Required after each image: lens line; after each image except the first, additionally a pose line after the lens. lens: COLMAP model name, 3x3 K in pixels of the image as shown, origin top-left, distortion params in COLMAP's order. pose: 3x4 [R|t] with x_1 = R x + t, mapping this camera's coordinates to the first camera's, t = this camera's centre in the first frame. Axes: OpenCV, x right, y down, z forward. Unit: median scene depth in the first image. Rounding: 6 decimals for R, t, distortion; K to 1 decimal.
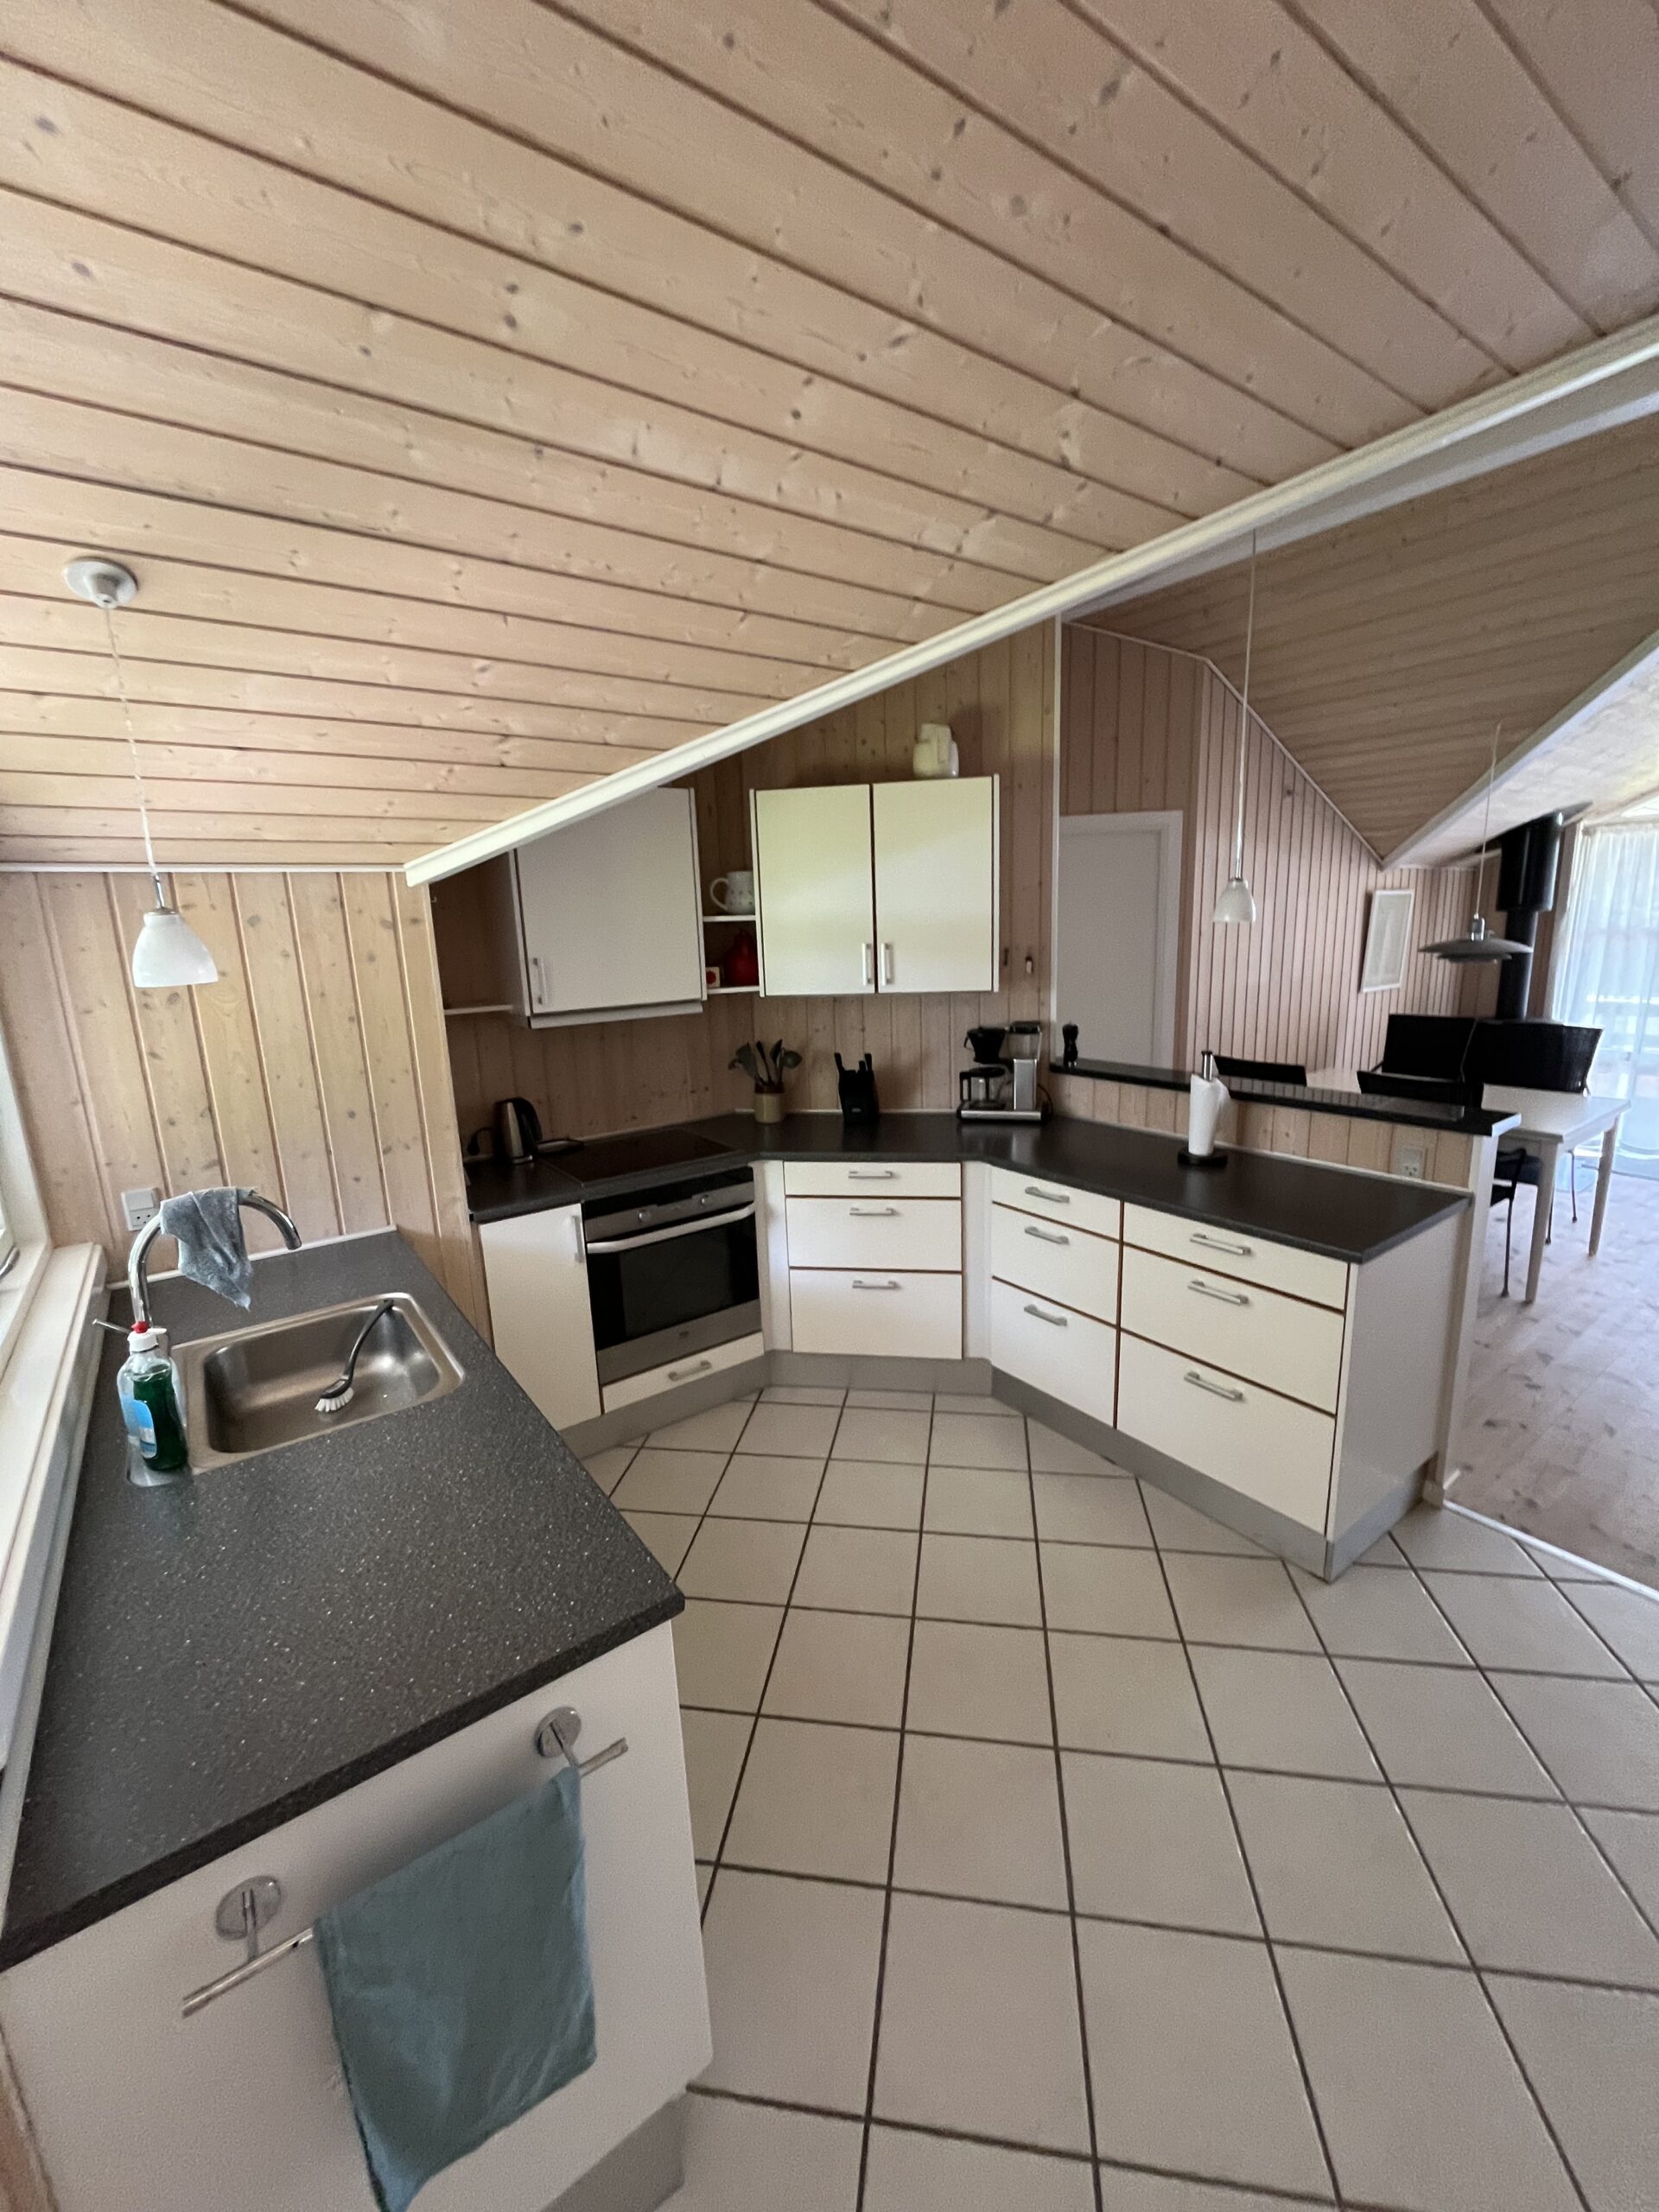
lens RADIAL K [[891.7, 0, 830.2], [0, 891.7, 1103.1], [0, 0, 1]] dist [-0.001688, -0.001100]
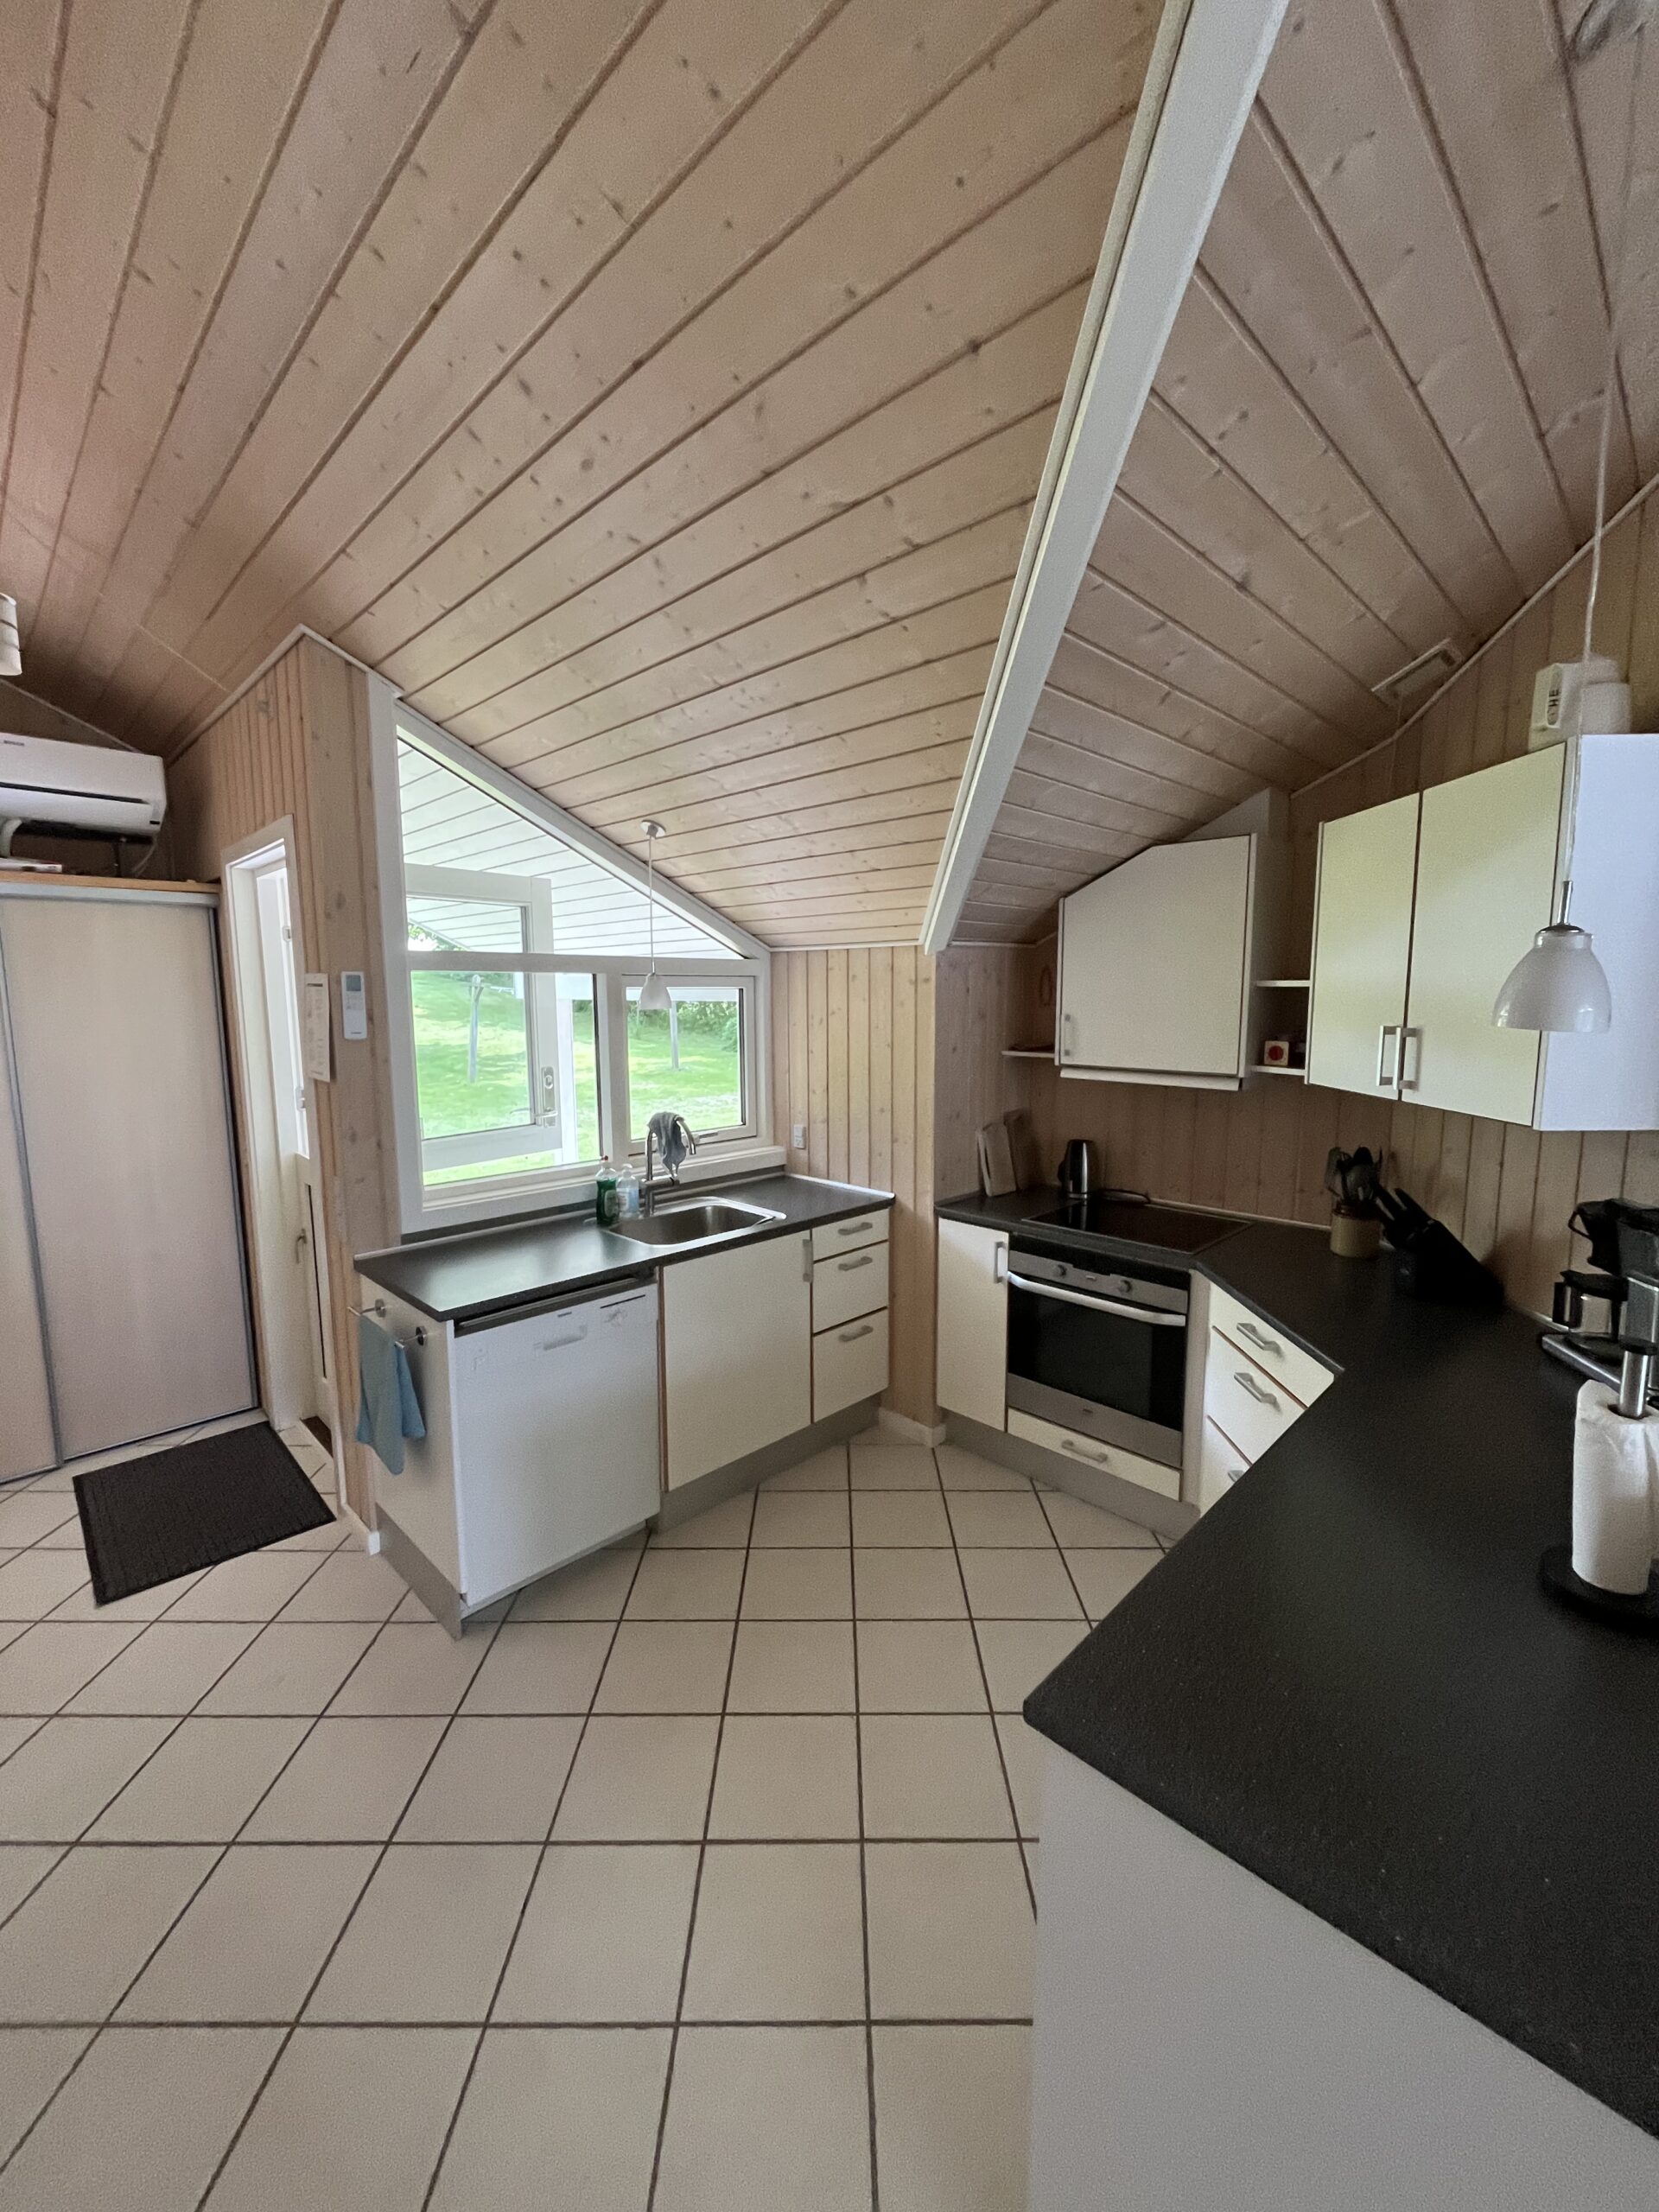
lens RADIAL K [[891.7, 0, 829.0], [0, 891.7, 1104.0], [0, 0, 1]] dist [-0.001688, -0.001100]
pose [[0.149136, 0.161596, -0.975523, 0.689438], [-0.201818, 0.970763, 0.129955, -0.132964], [0.968002, 0.177497, 0.177388, 0.514197]]
